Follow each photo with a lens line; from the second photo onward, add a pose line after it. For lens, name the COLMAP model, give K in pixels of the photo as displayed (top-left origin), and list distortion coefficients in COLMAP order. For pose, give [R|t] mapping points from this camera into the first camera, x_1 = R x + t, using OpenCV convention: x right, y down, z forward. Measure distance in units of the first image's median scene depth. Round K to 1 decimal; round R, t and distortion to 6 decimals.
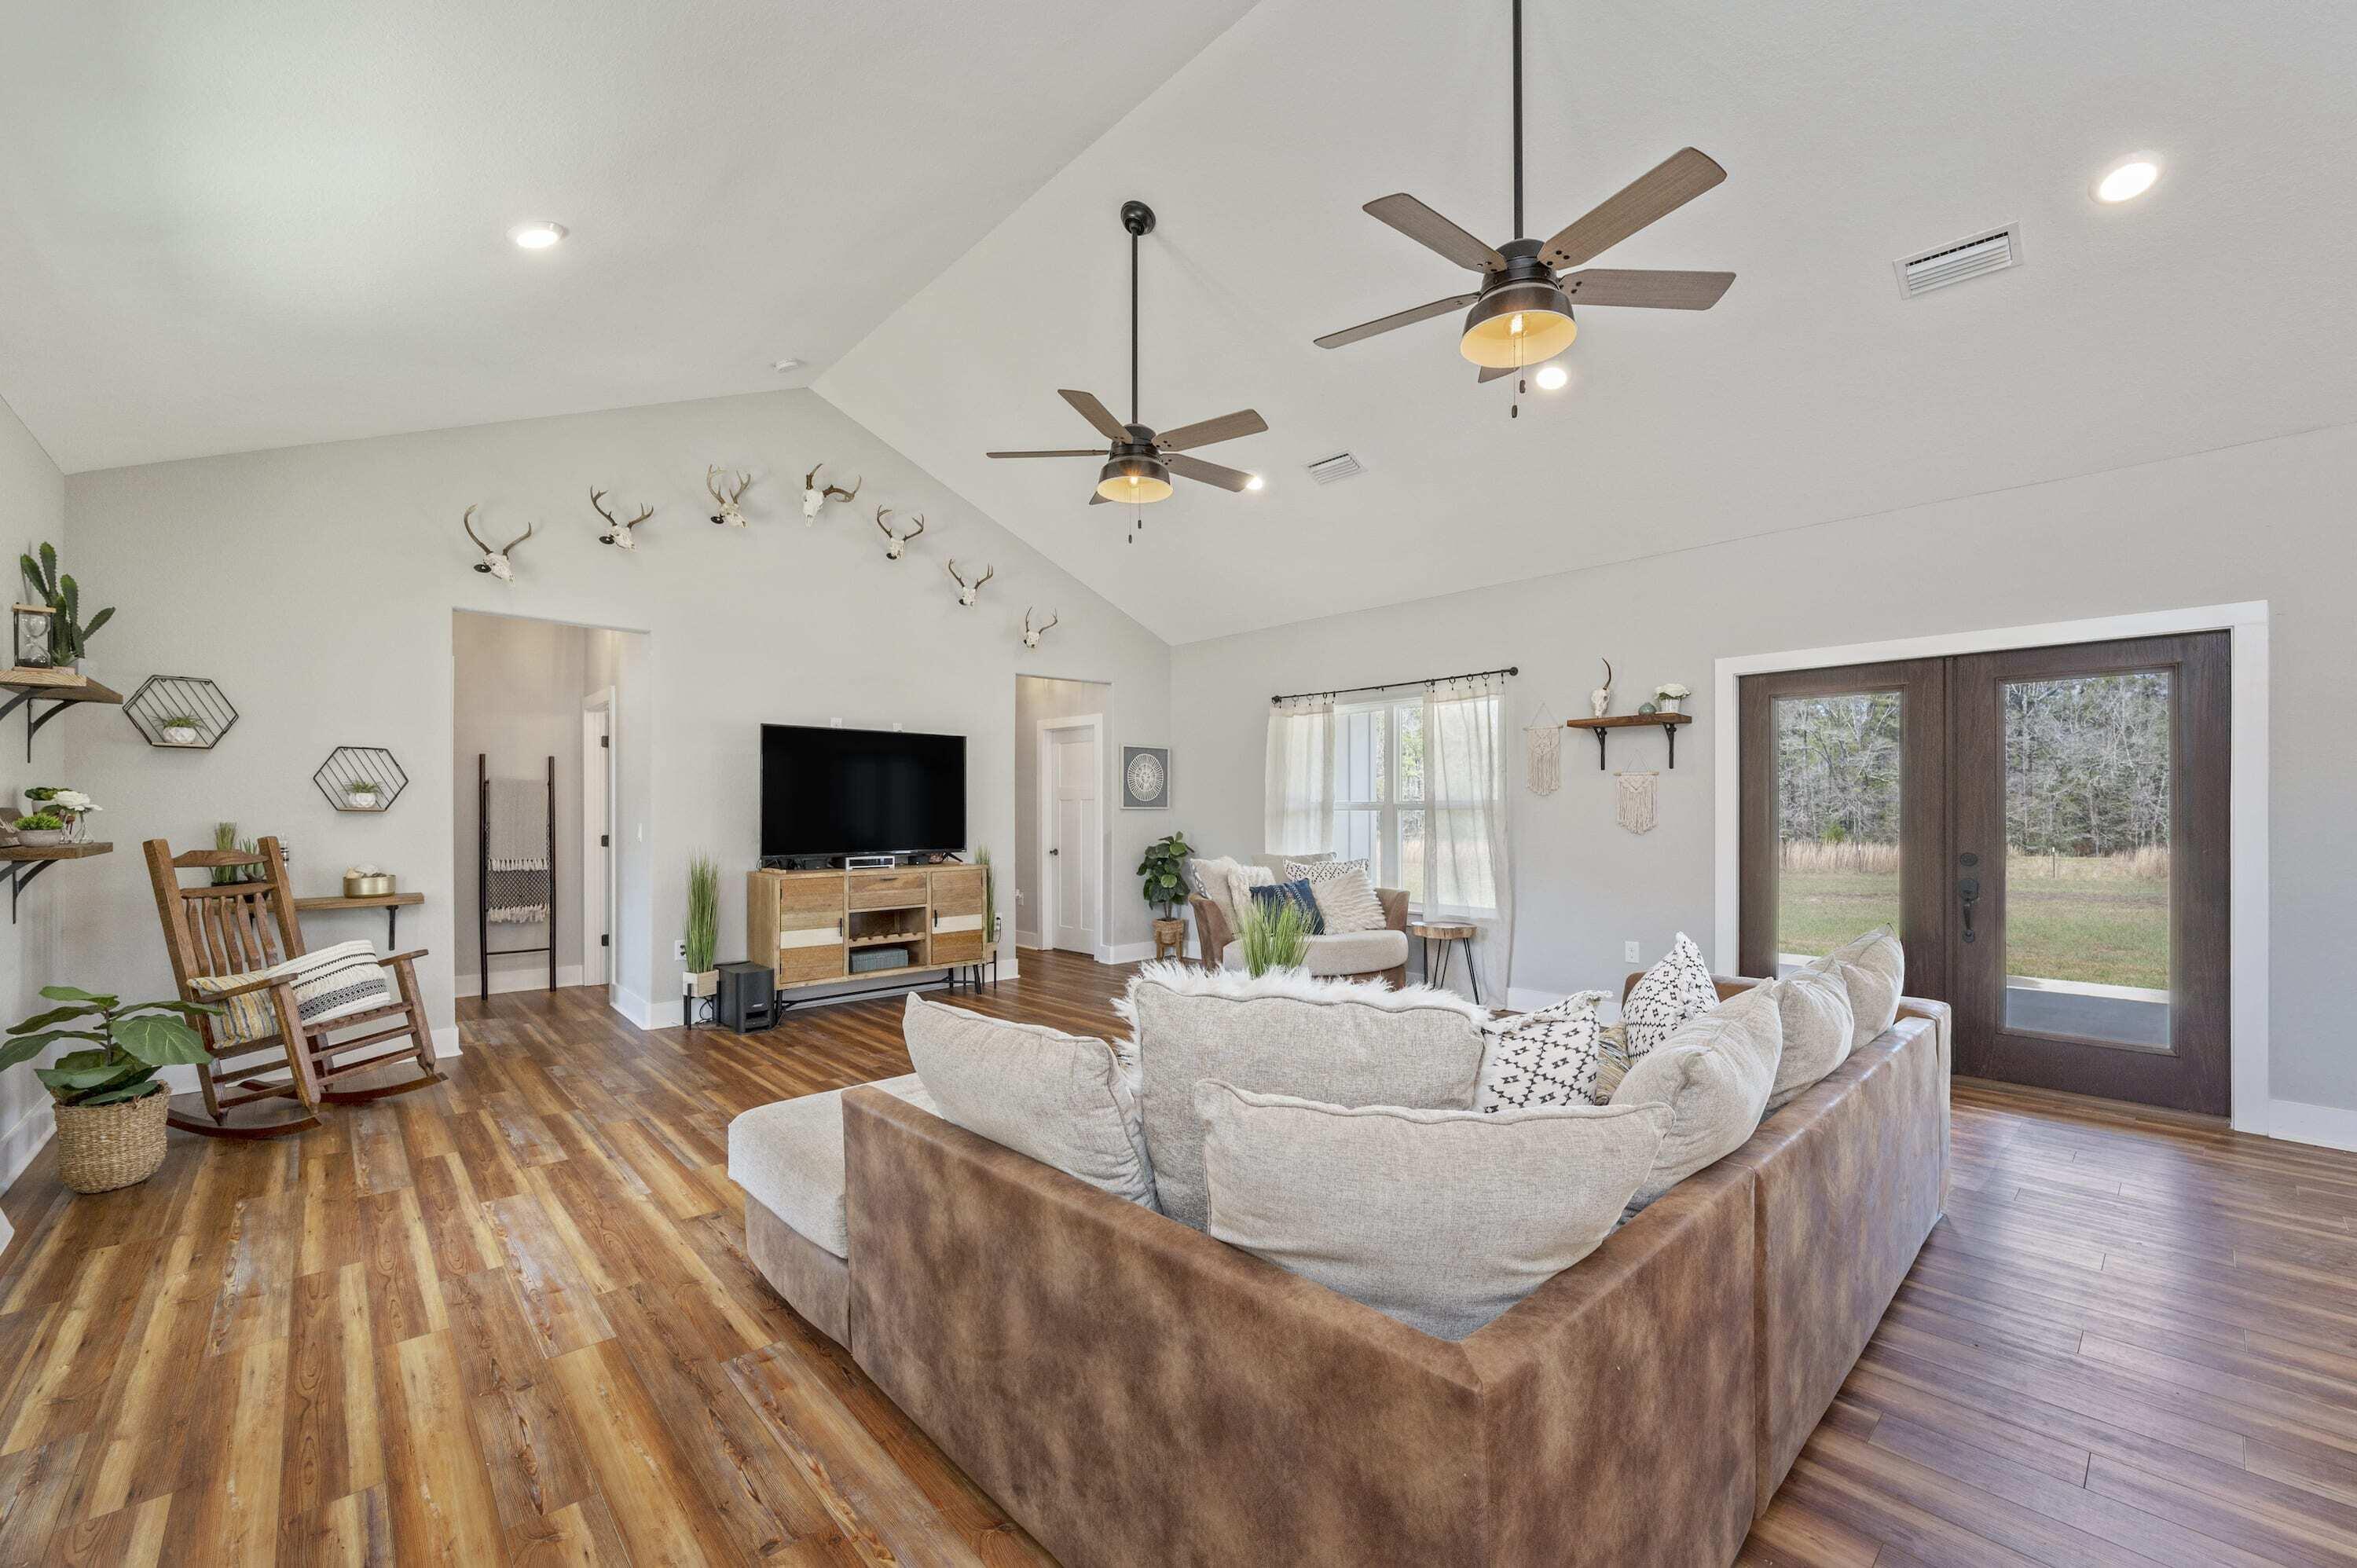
lens RADIAL K [[944.9, 0, 1188.0], [0, 944.9, 809.0], [0, 0, 1]] dist [-0.013254, 0.001319]
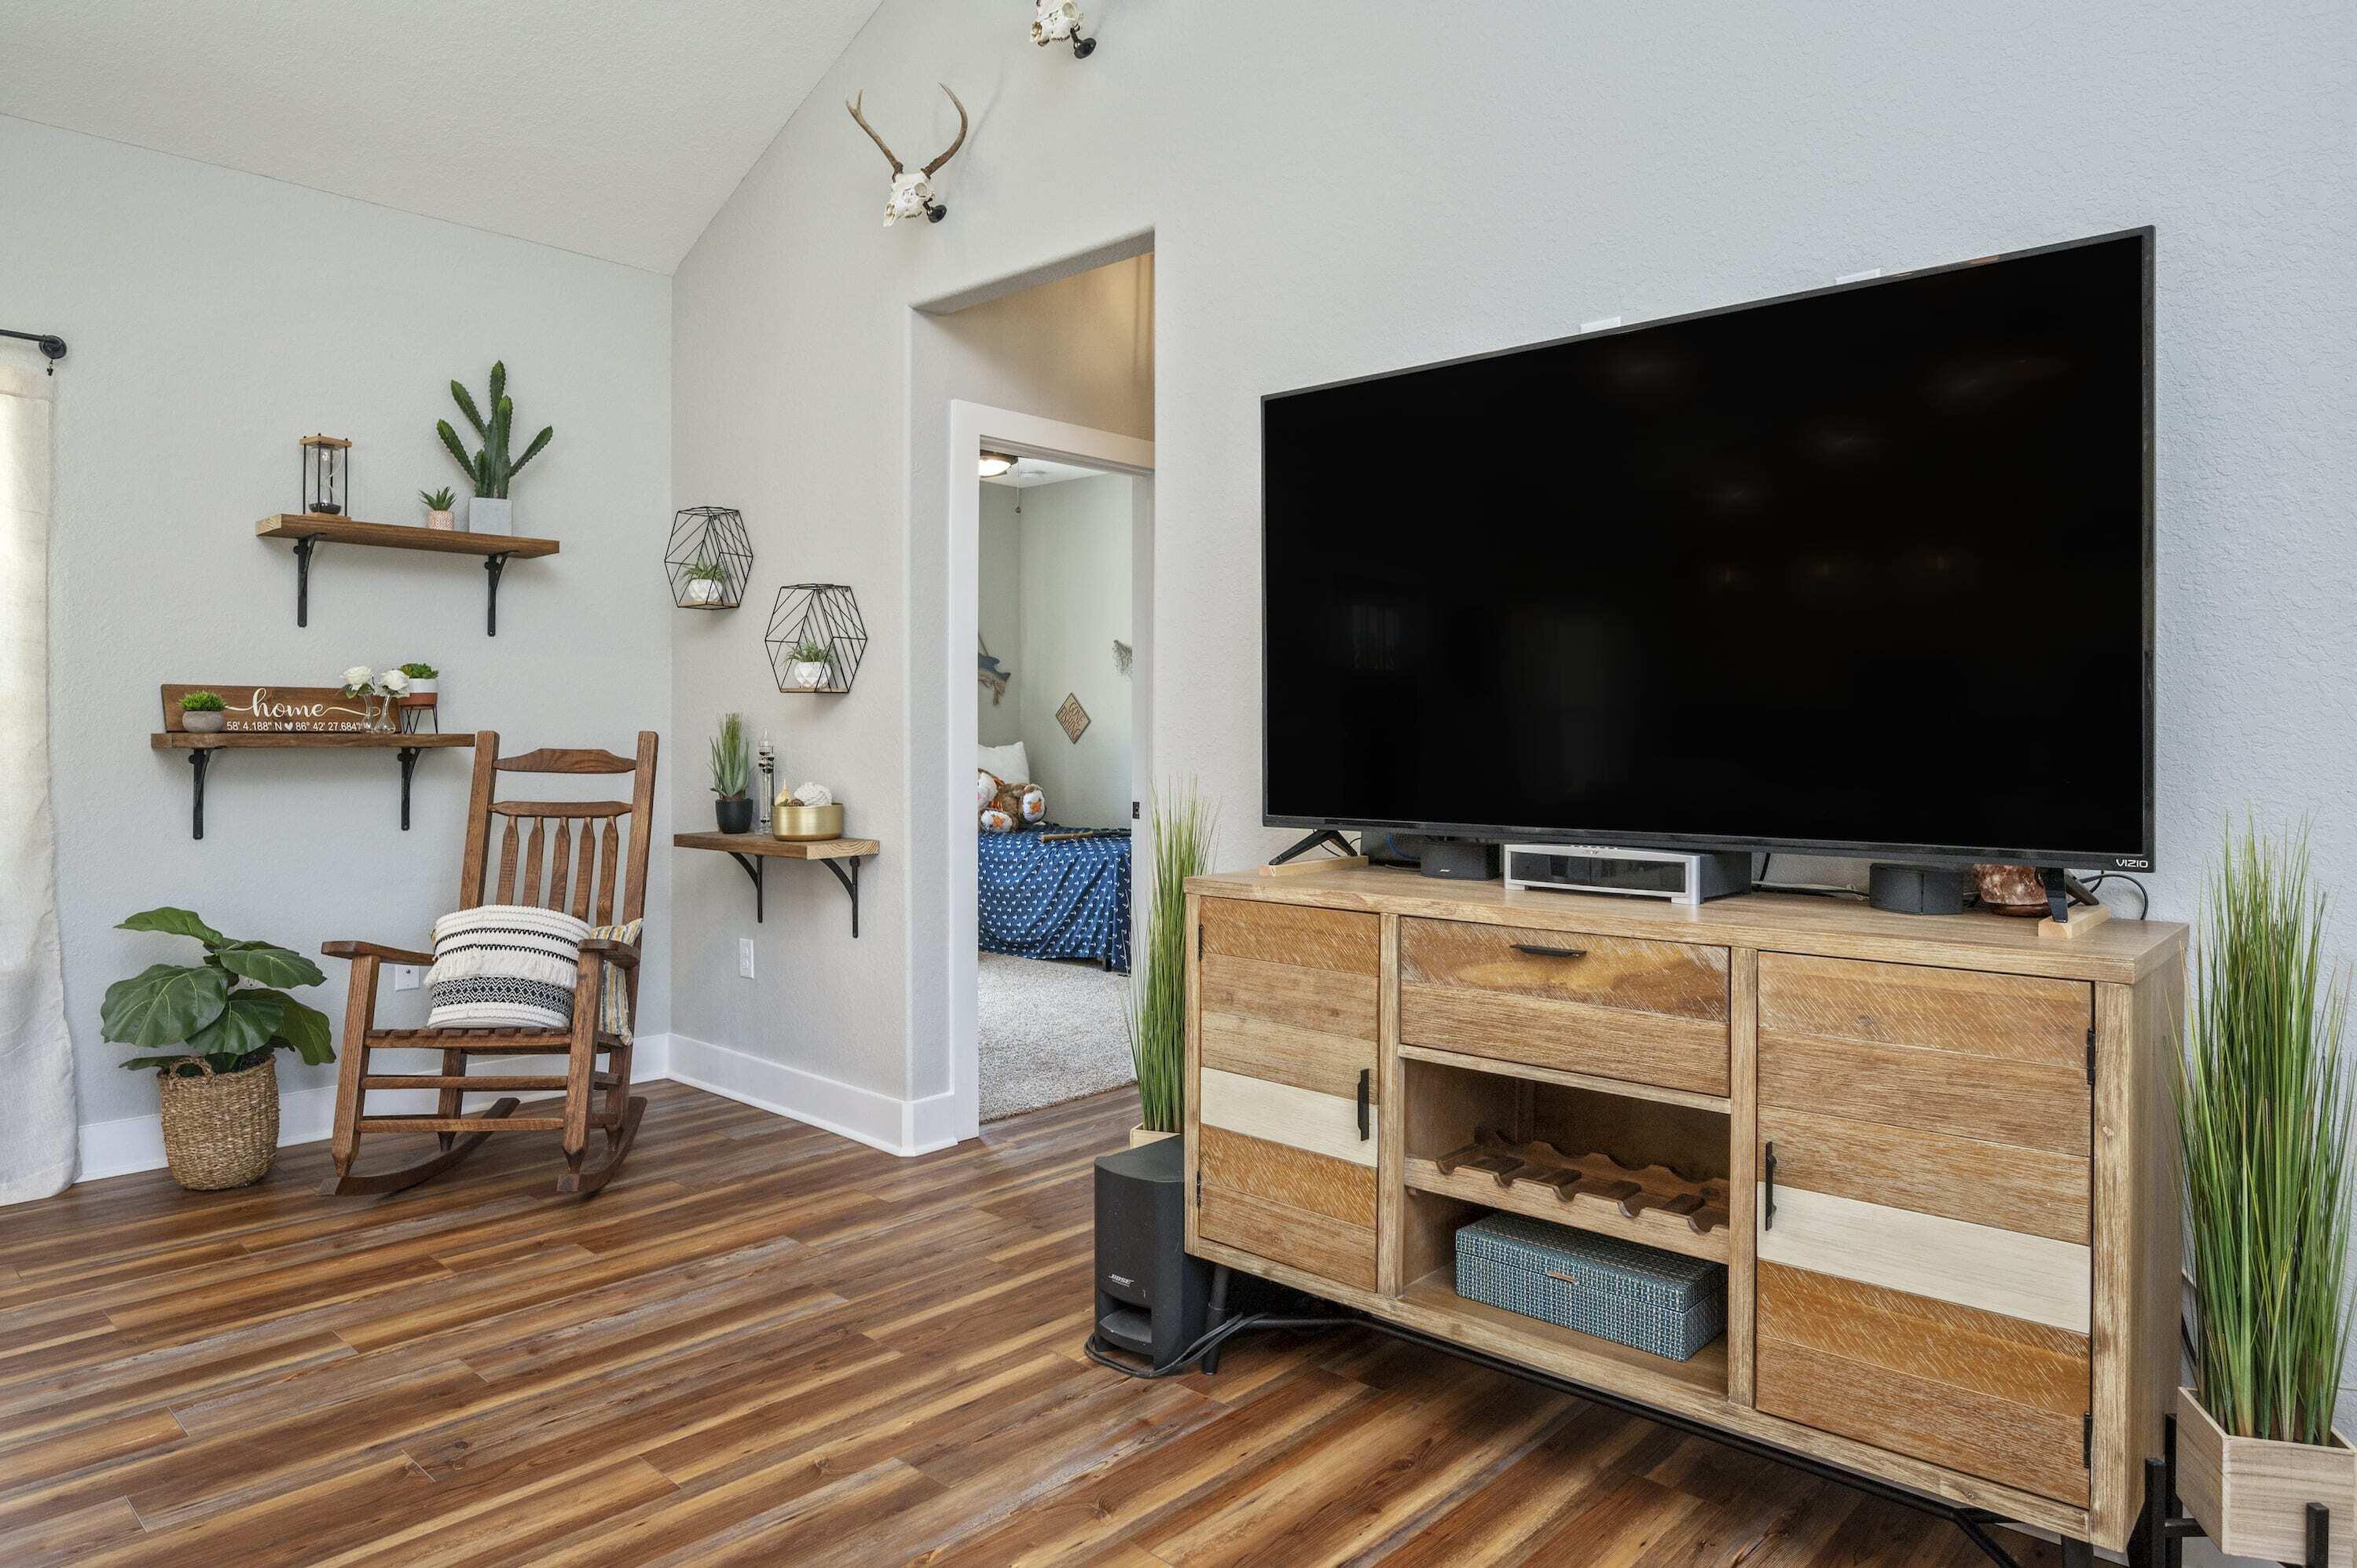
lens RADIAL K [[1448.8, 0, 1162.6], [0, 1448.8, 738.5], [0, 0, 1]] dist [-0.006784, -0.001960]
pose [[0.061405, 0.000204, -0.998113, 0.031270], [-0.000899, 1.000000, 0.000149, 0.024831], [0.998113, 0.000888, 0.061405, 0.958340]]
